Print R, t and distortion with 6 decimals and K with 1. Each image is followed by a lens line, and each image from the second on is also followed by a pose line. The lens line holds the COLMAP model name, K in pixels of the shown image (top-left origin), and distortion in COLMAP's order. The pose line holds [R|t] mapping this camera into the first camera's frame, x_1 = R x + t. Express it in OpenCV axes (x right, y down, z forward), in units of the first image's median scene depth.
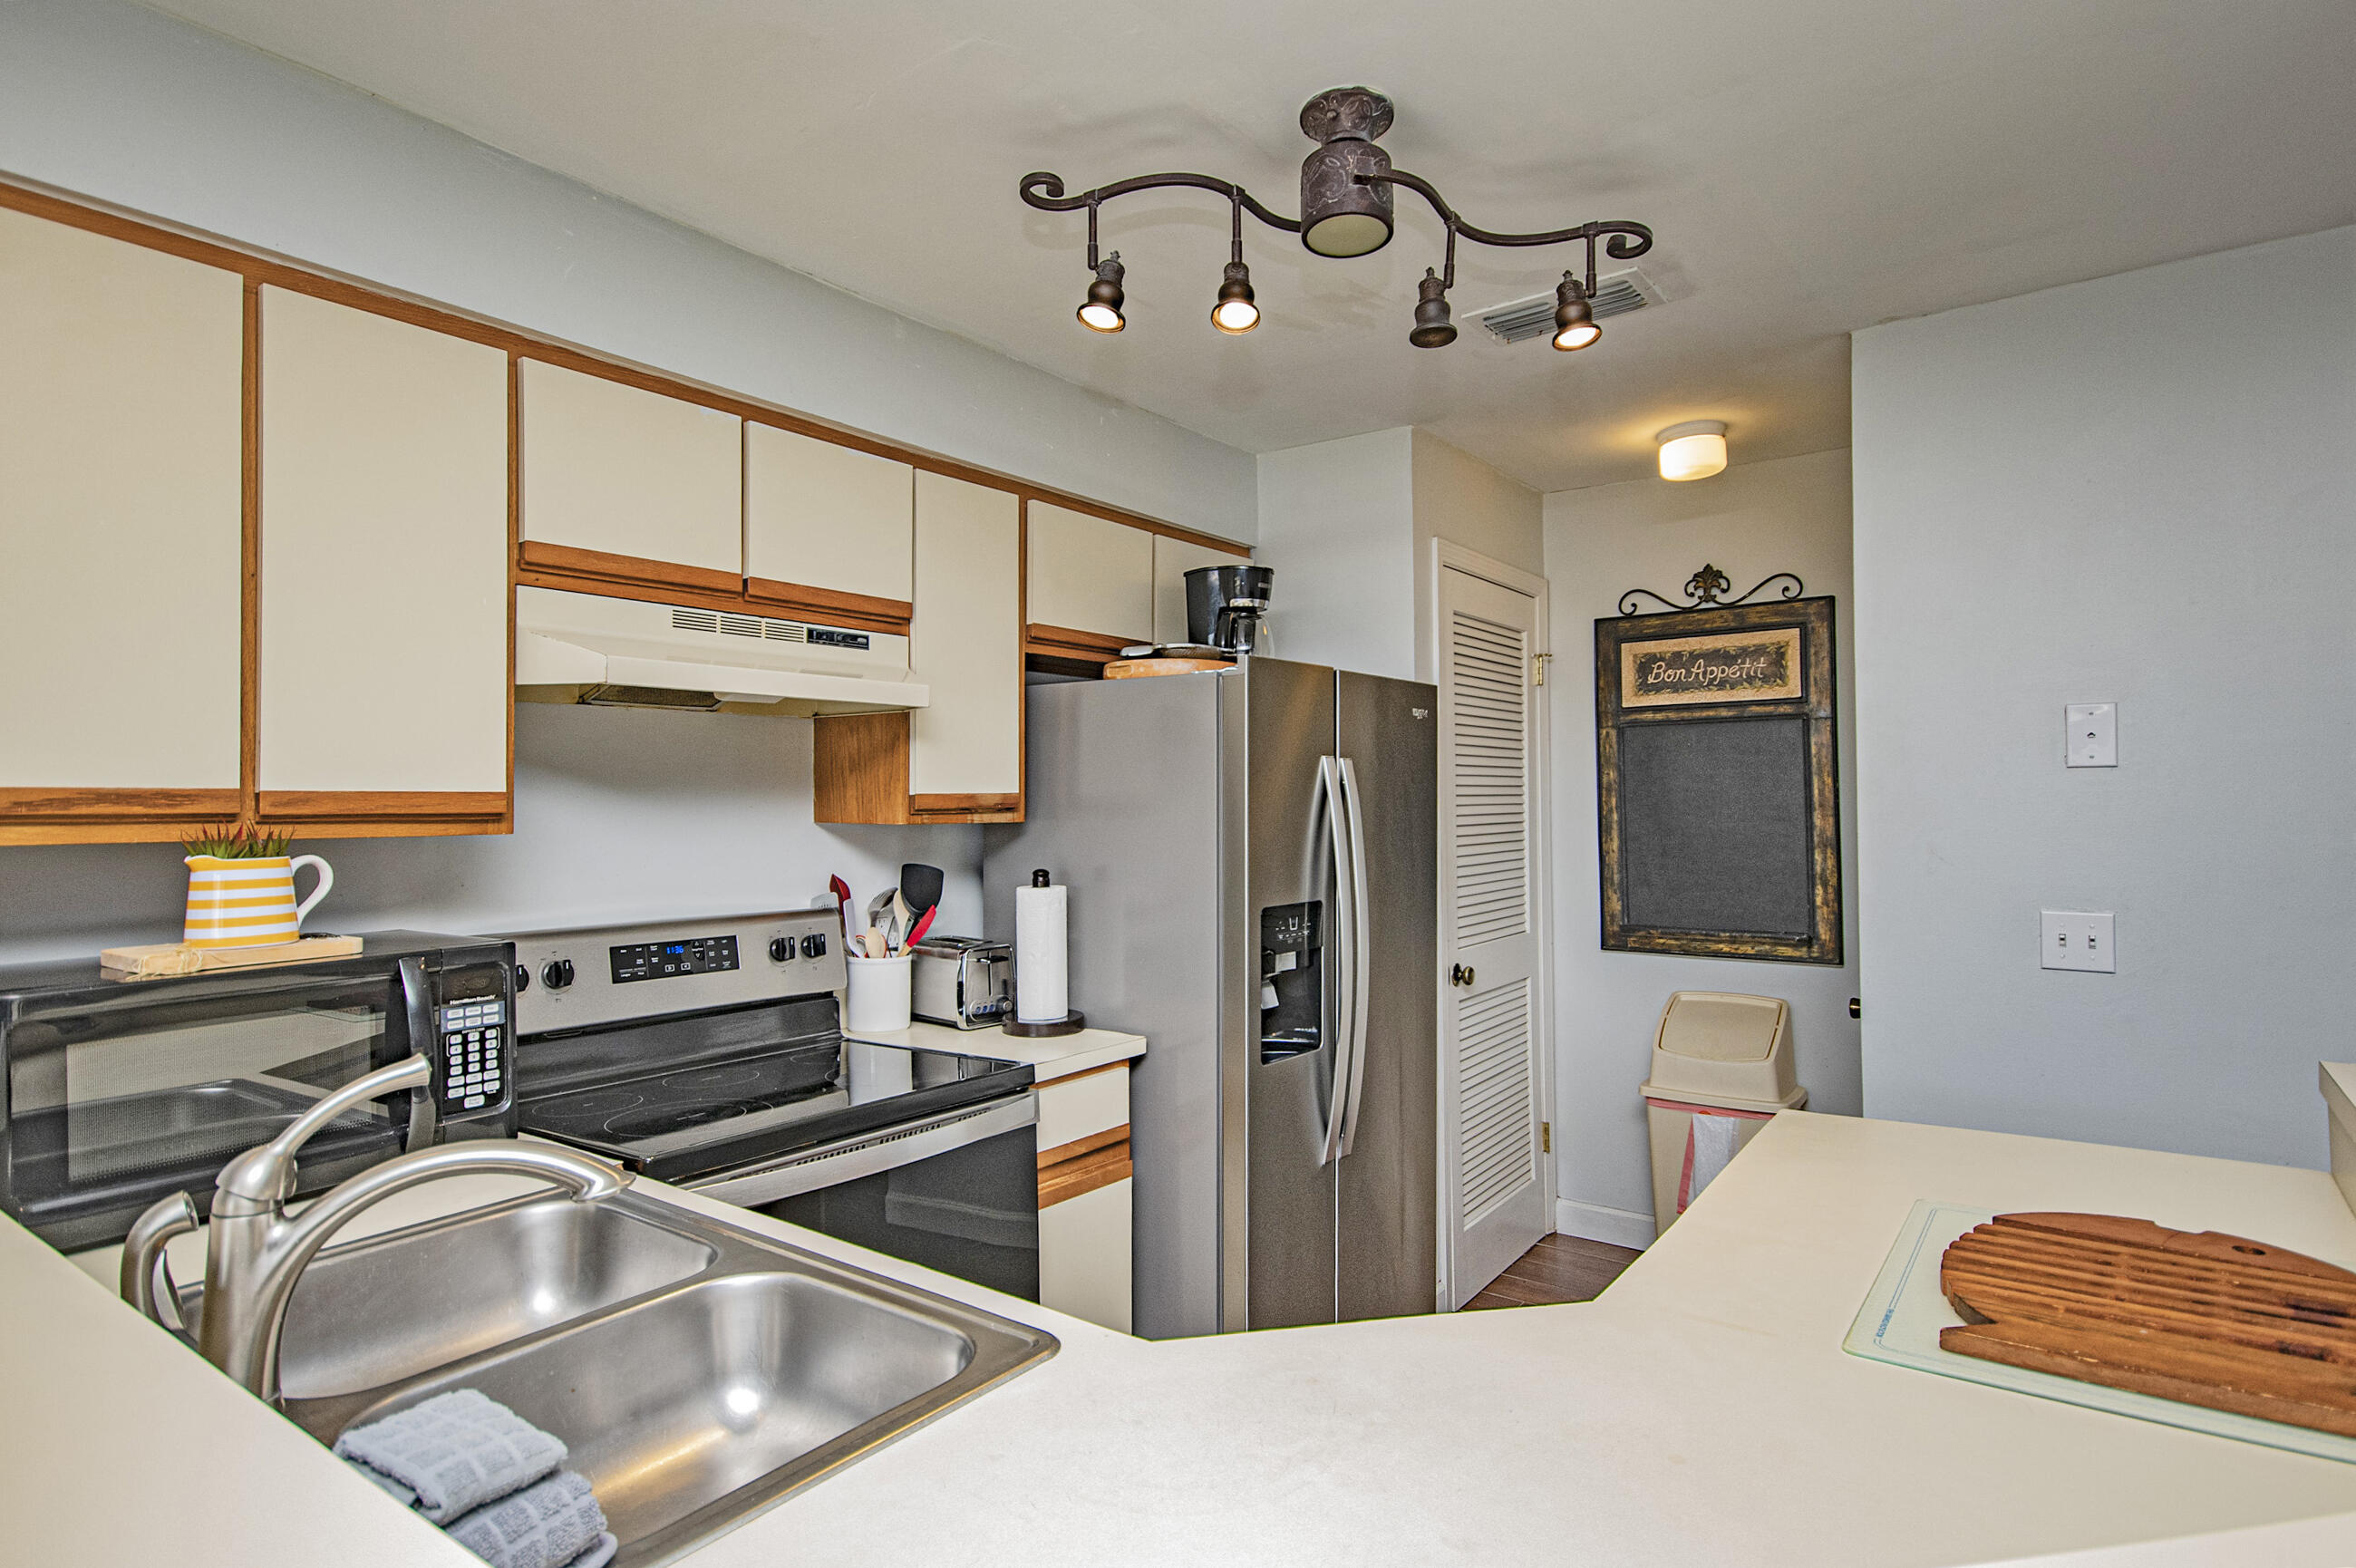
lens RADIAL K [[1224.6, 0, 1198.3], [0, 1224.6, 779.4], [0, 0, 1]] dist [0.013204, -0.000047]
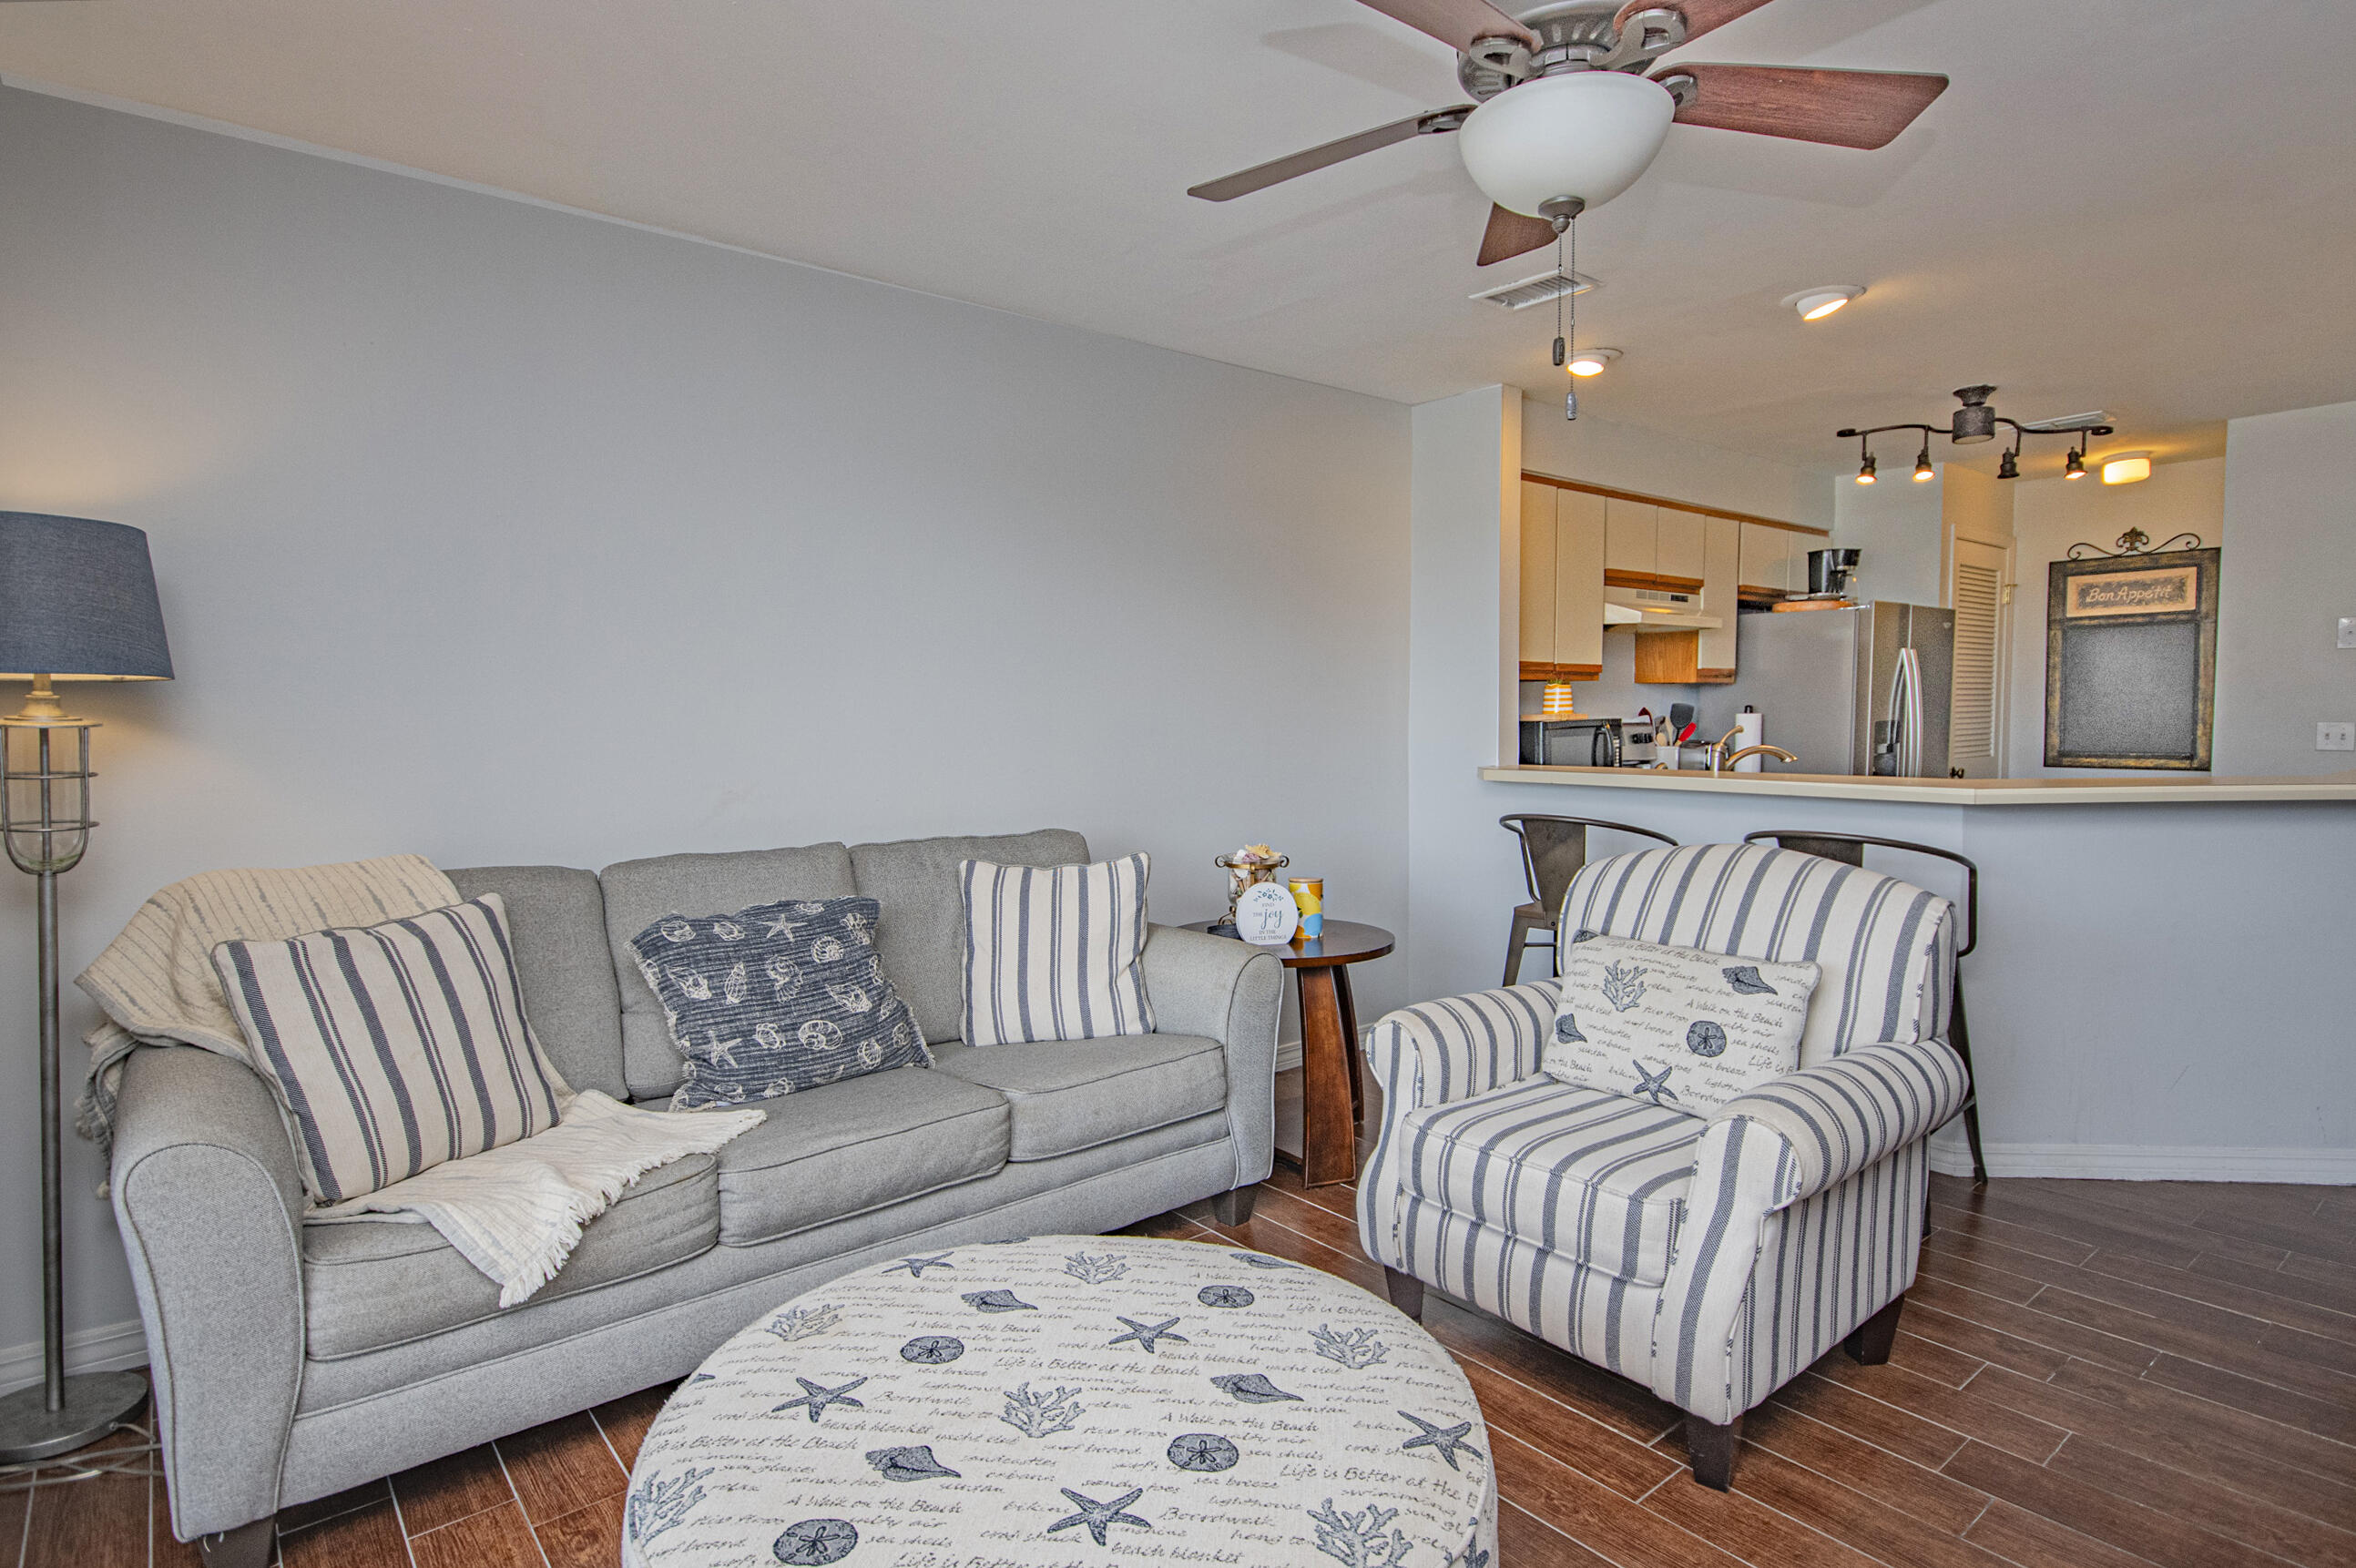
lens RADIAL K [[1232.2, 0, 1195.1], [0, 1232.2, 782.7], [0, 0, 1]] dist [0.016884, -0.001753]
pose [[0.970128, 0.014054, -0.242188, -0.508595], [0.005352, 0.996838, 0.079282, 0.031627], [0.242536, -0.078210, 0.966985, -1.211170]]
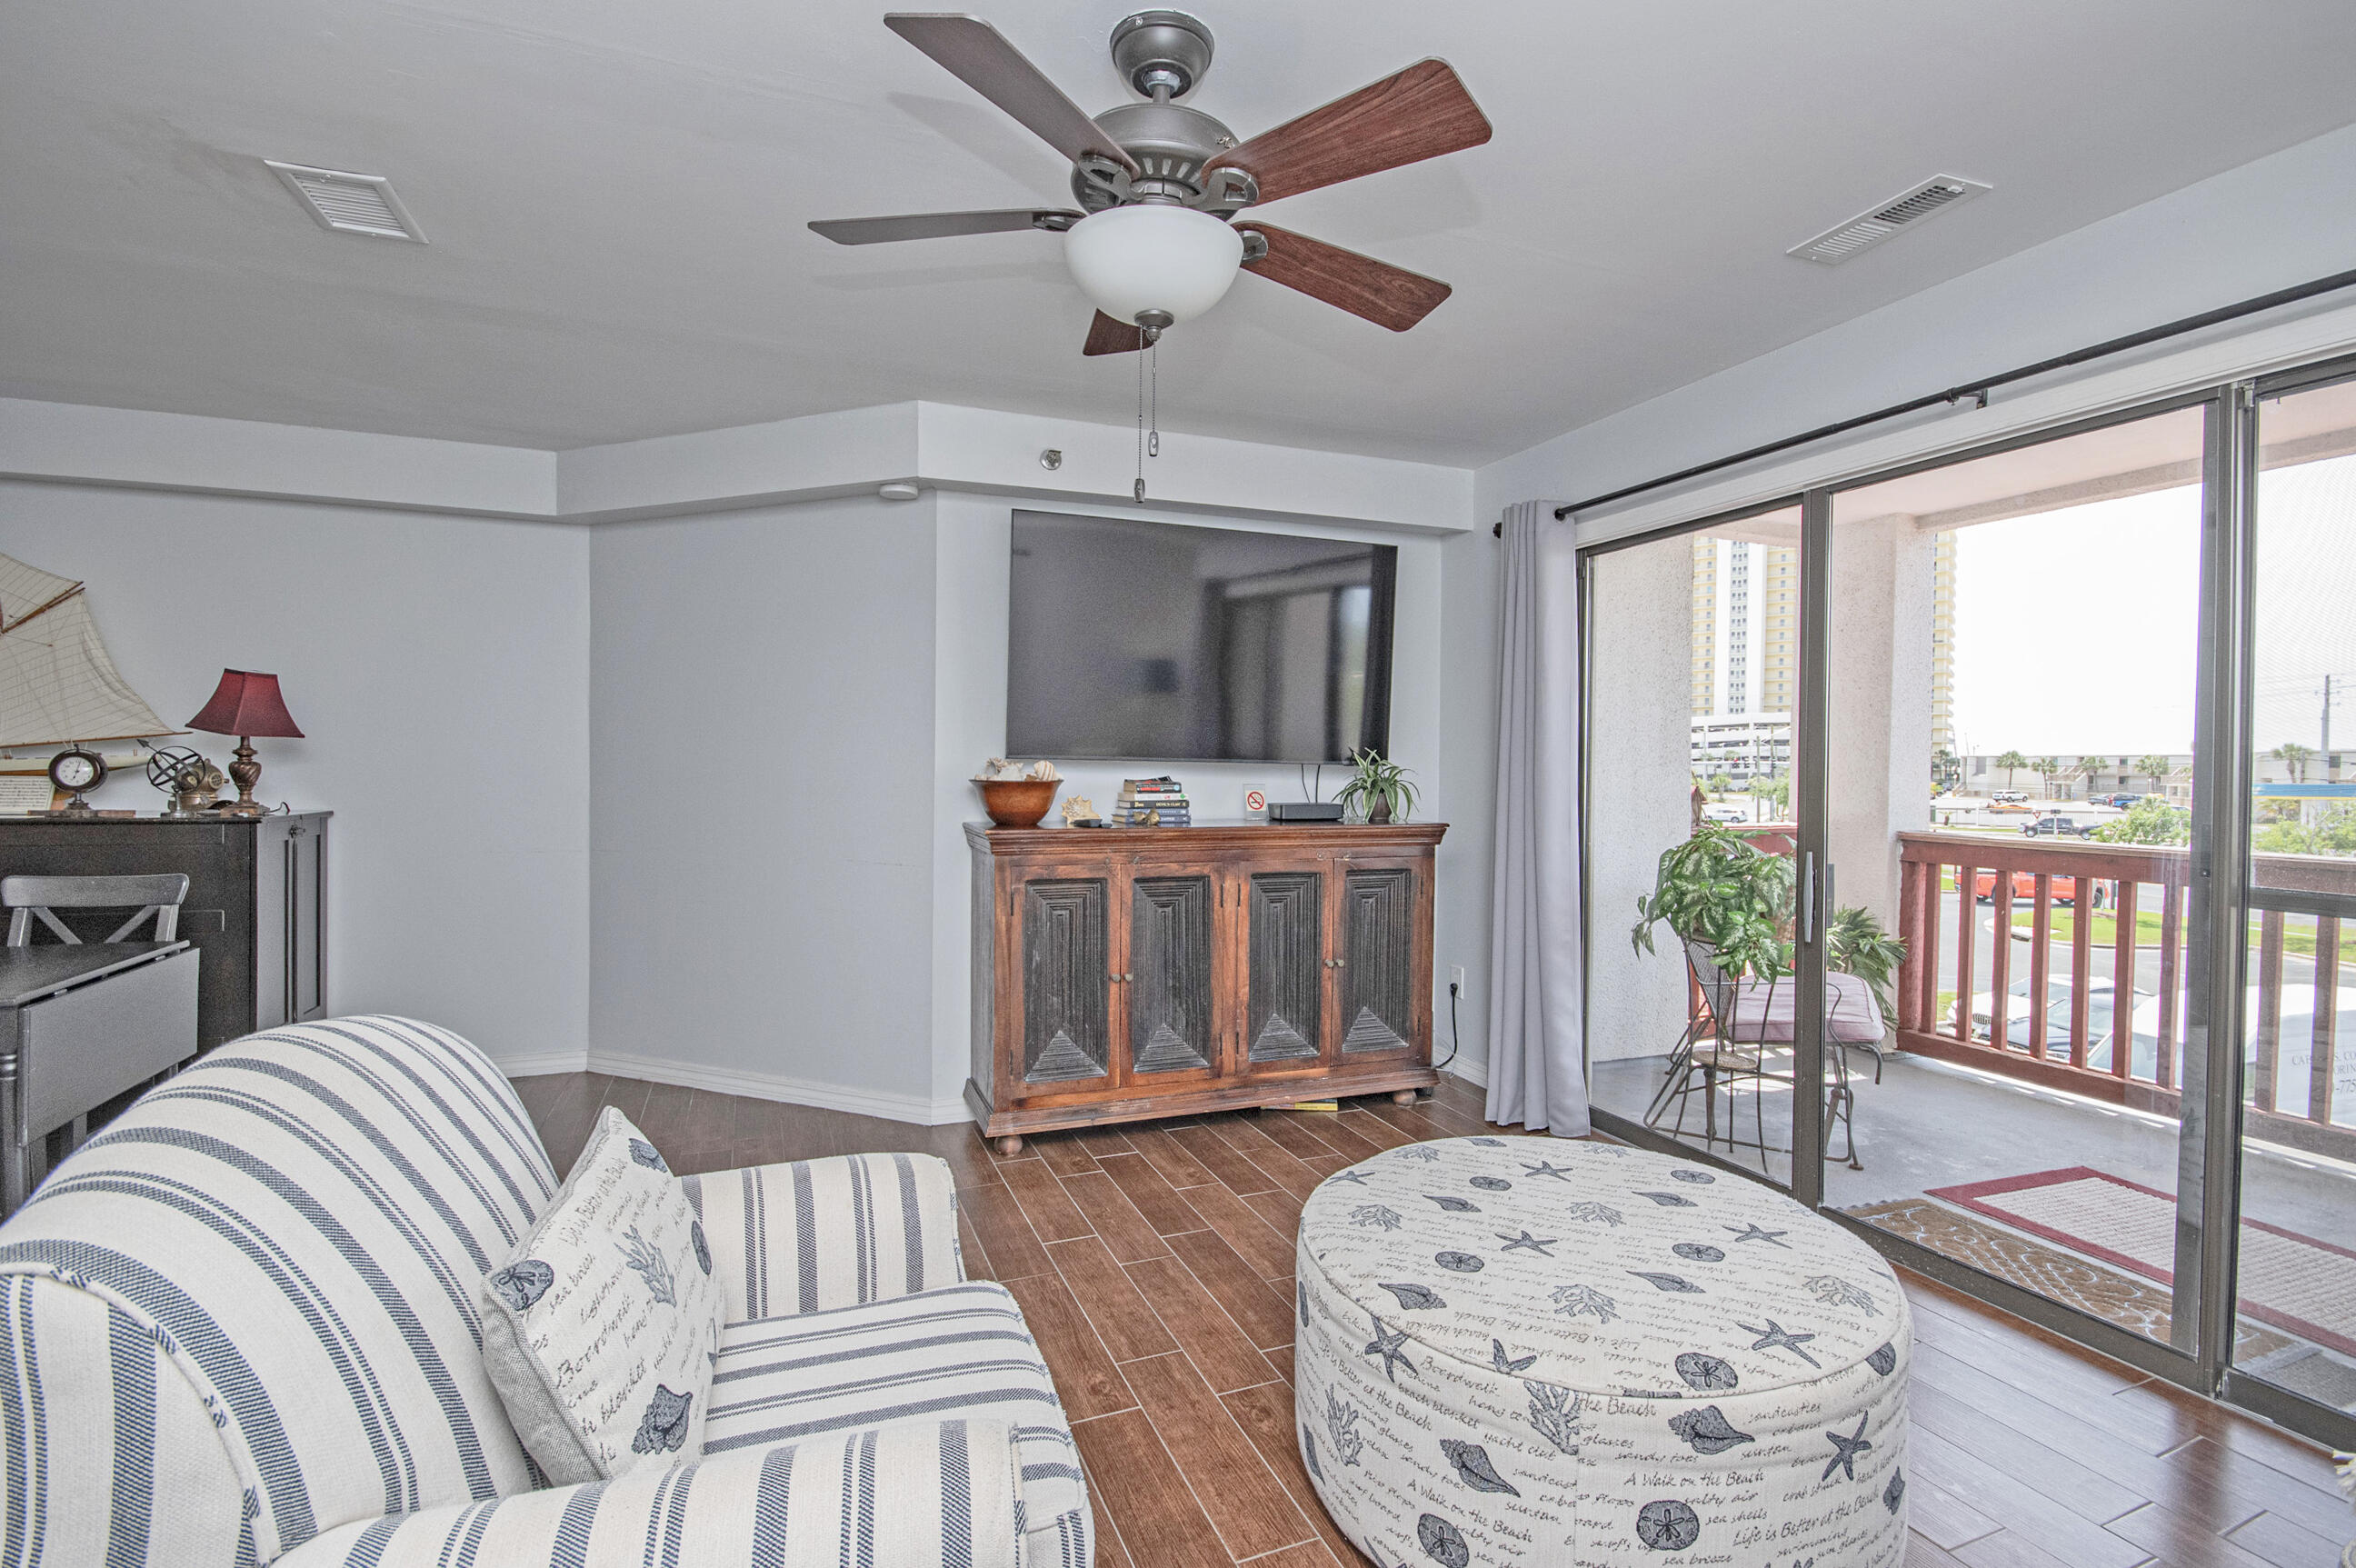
lens RADIAL K [[1094.0, 0, 1192.4], [0, 1094.0, 782.2], [0, 0, 1]] dist [0.011795, -0.009932]
pose [[-0.851448, -0.008203, 0.524375, -0.838390], [-0.013549, 0.999888, -0.006360, 0.061146], [-0.524264, -0.012520, -0.851464, -0.007540]]
